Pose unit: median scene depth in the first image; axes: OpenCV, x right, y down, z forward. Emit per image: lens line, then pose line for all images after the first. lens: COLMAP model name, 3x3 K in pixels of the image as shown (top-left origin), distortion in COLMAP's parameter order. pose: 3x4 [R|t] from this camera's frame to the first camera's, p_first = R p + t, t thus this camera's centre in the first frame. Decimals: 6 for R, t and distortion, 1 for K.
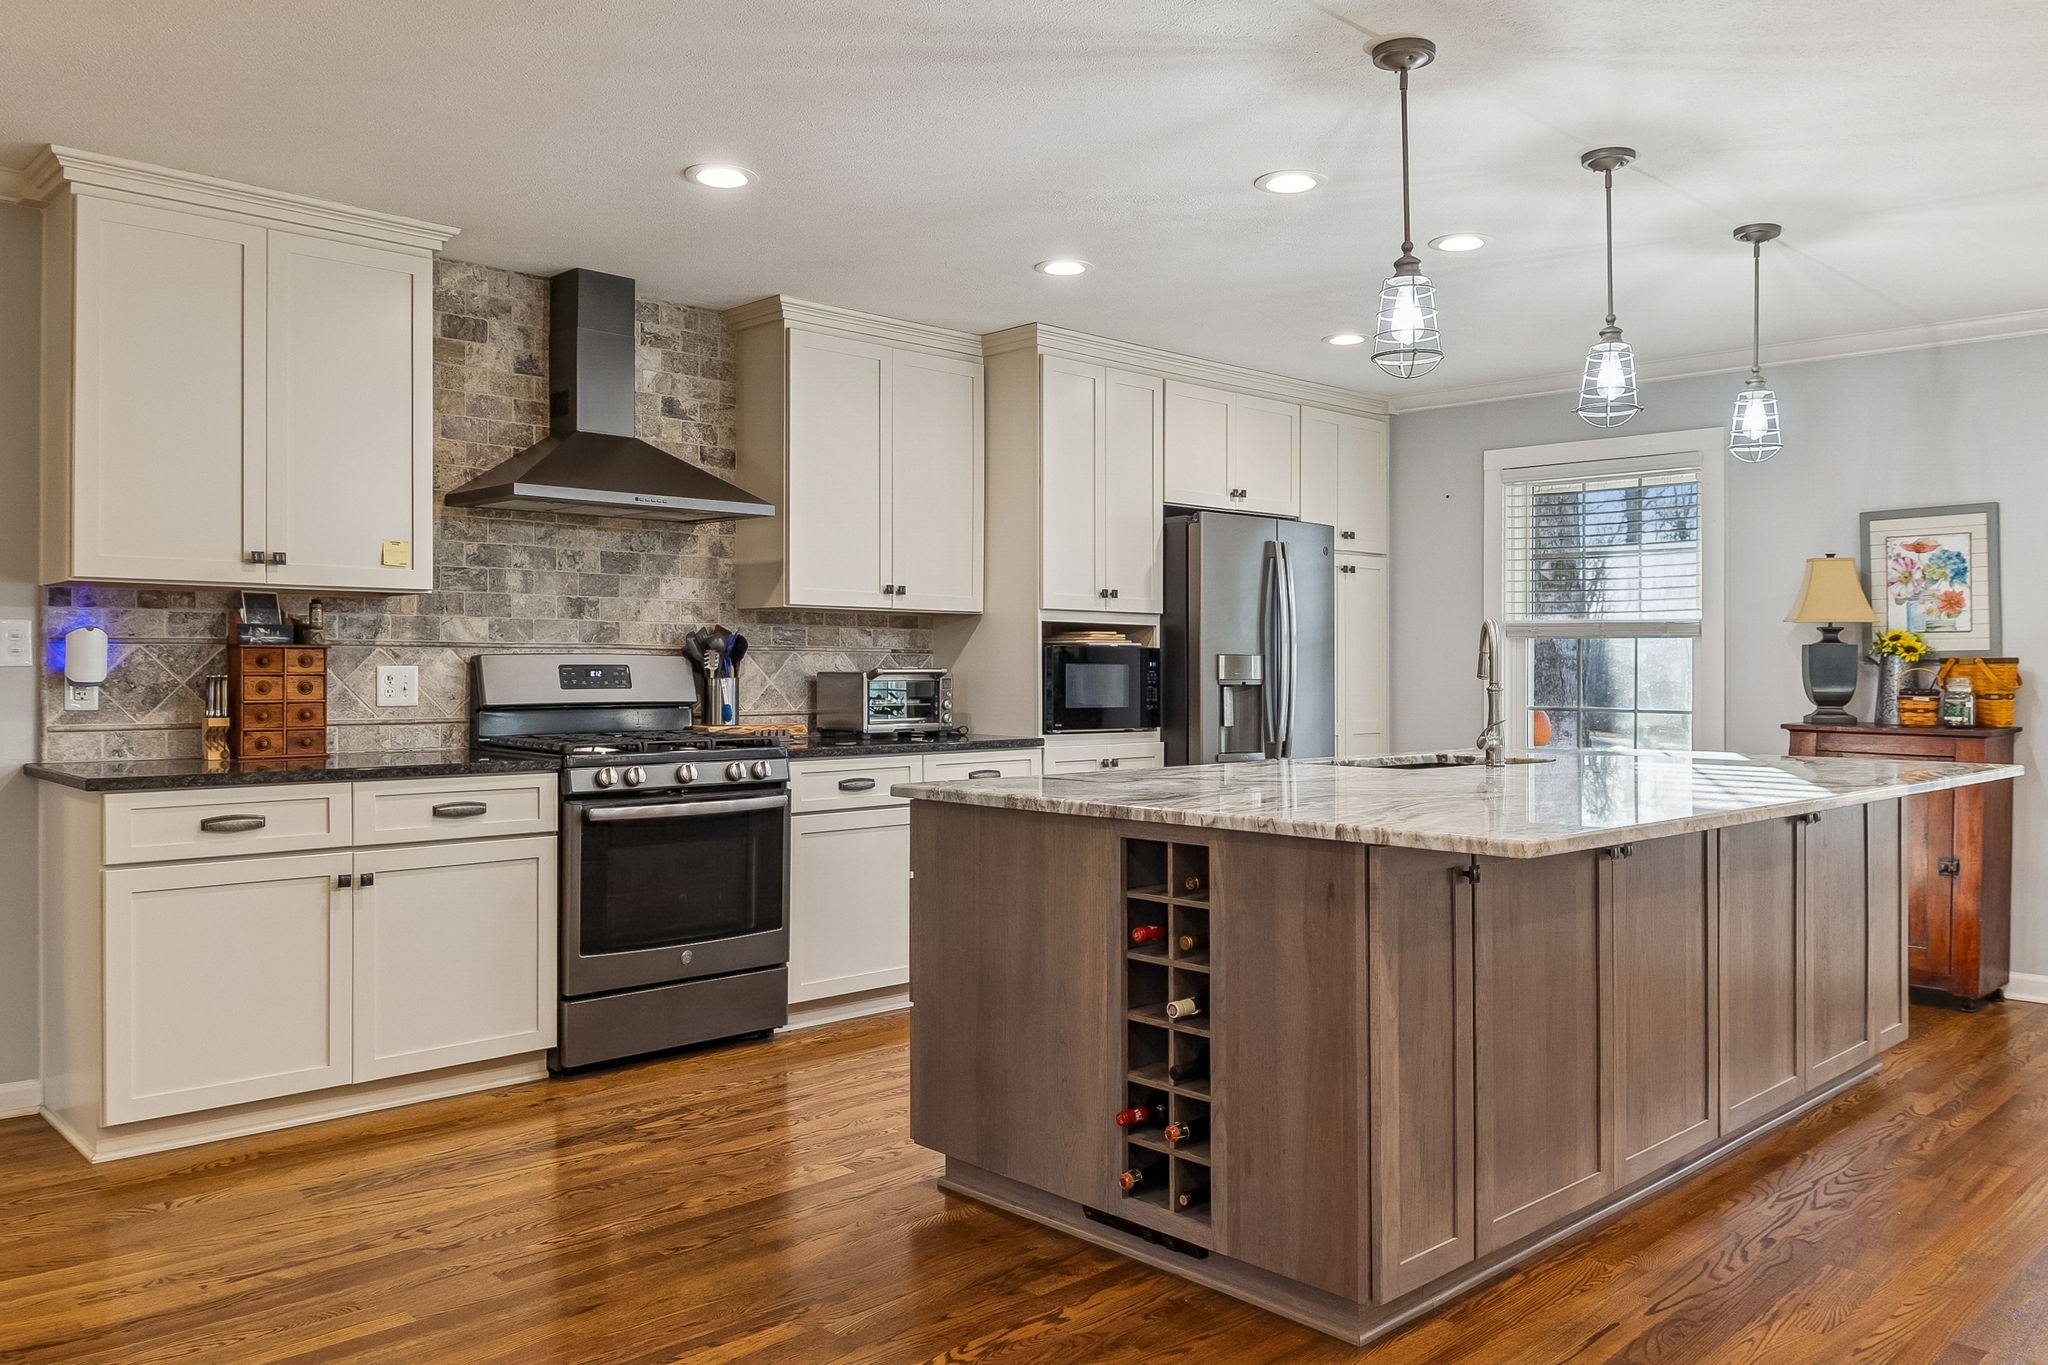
lens RADIAL K [[1525.7, 0, 1026.8], [0, 1525.7, 673.2], [0, 0, 1]] dist [0.012920, -0.038080]
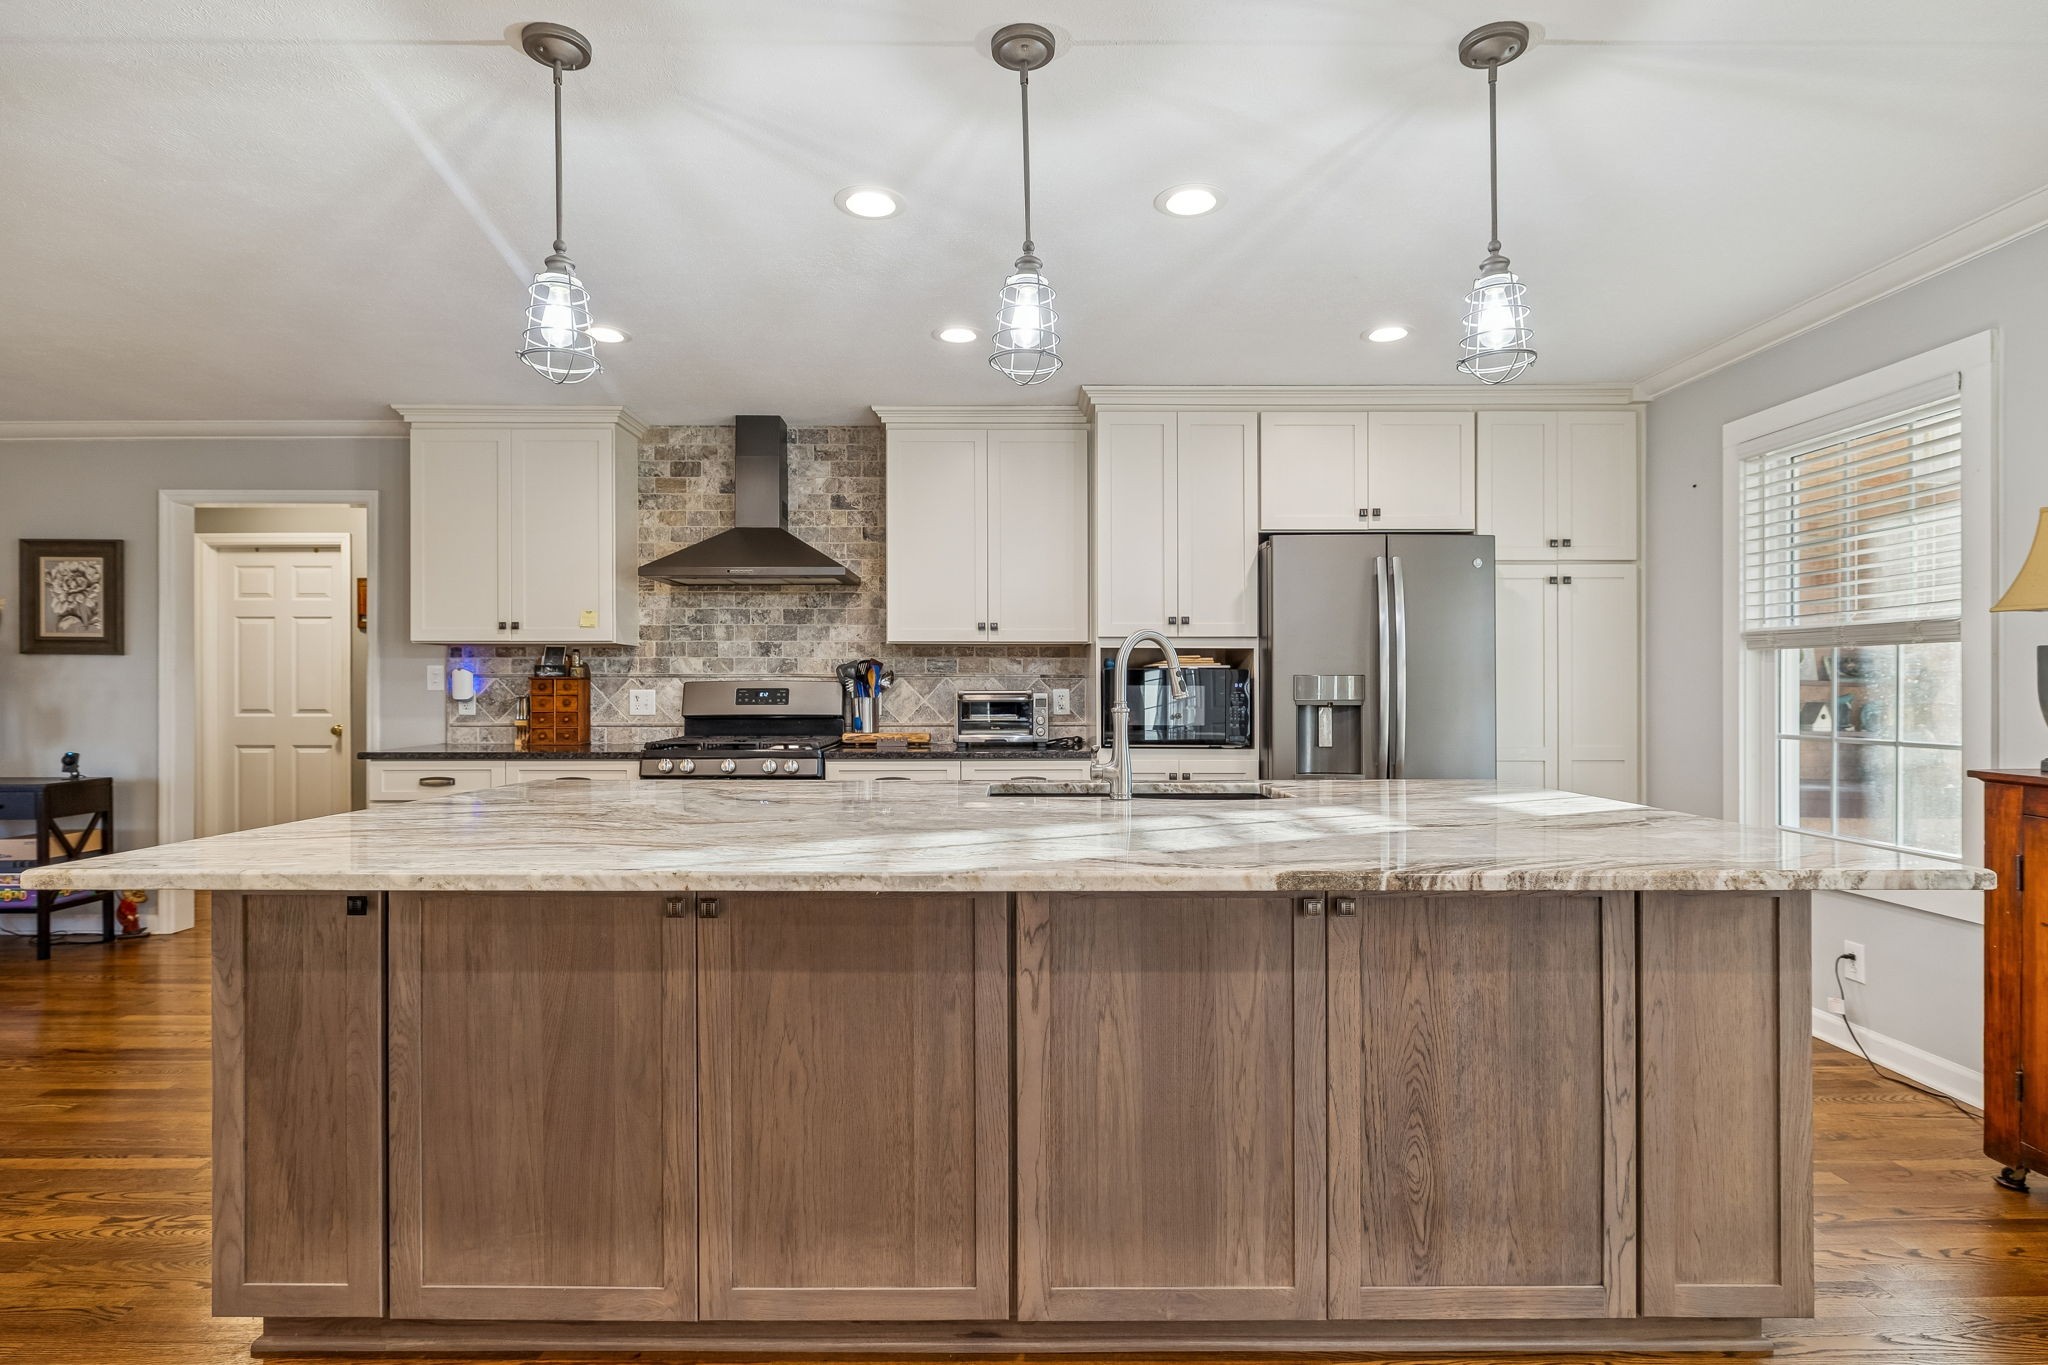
lens RADIAL K [[1033.0, 0, 1016.3], [0, 1033.0, 711.2], [0, 0, 1]] dist [-0.006473, 0.000338]
pose [[0.725997, 0.009169, -0.687637, 0.599507], [0.000271, 0.999907, 0.013619, 0.003069], [0.687698, -0.010074, 0.725927, 0.485850]]
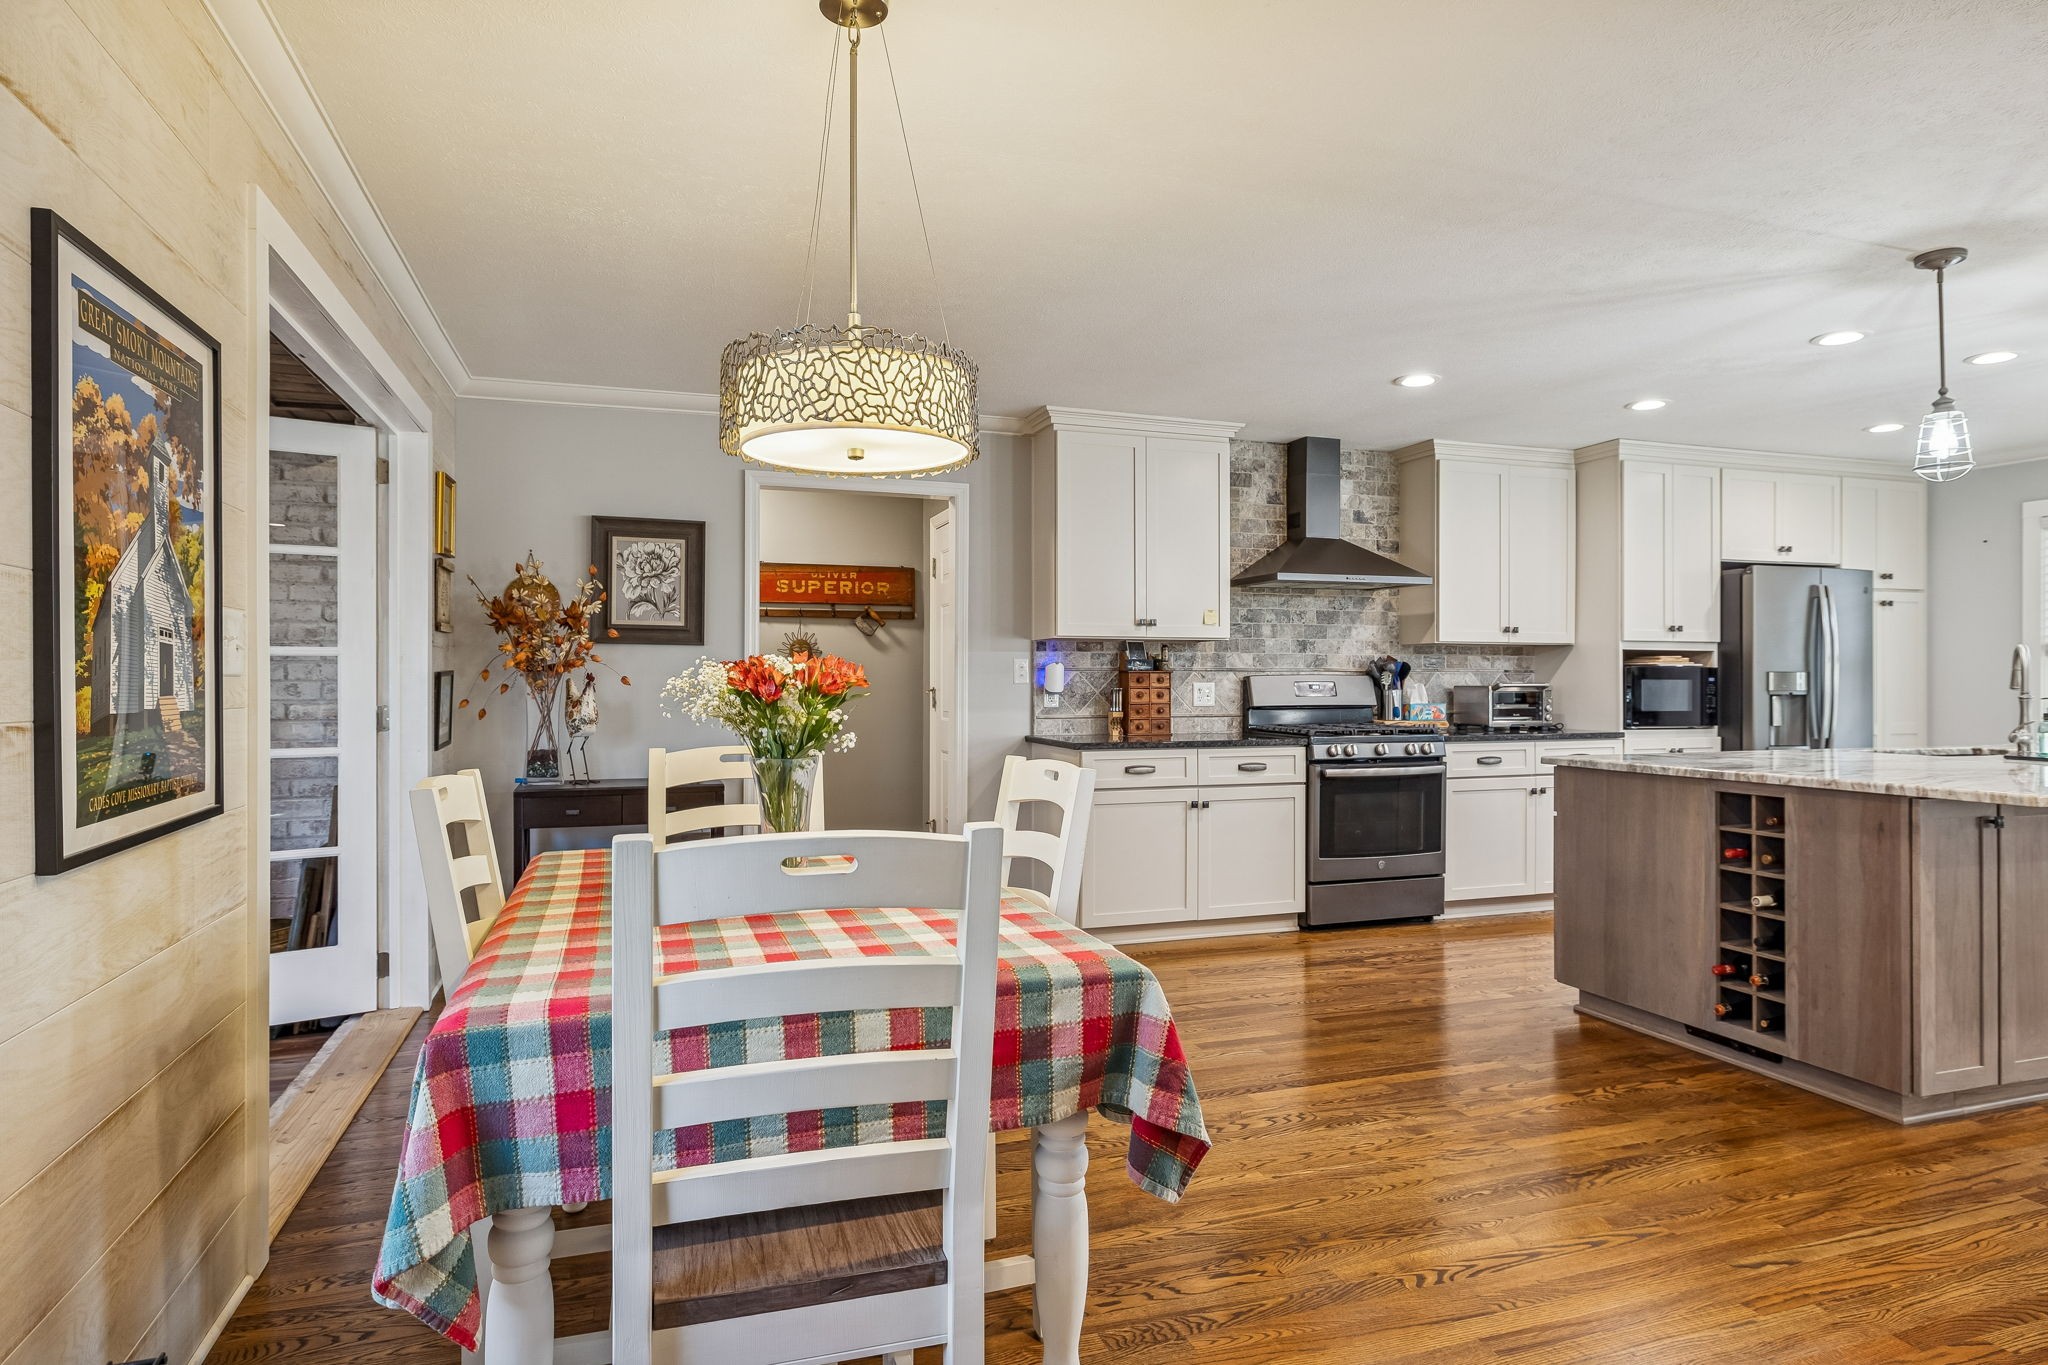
lens RADIAL K [[1139.6, 0, 1022.4], [0, 1139.6, 691.7], [0, 0, 1]] dist [-0.004682, 0.000410]
pose [[0.905607, 0.000291, -0.424117, -0.056597], [0.001801, 0.999988, 0.004531, -0.000724], [0.424113, -0.004867, 0.905596, -0.231495]]
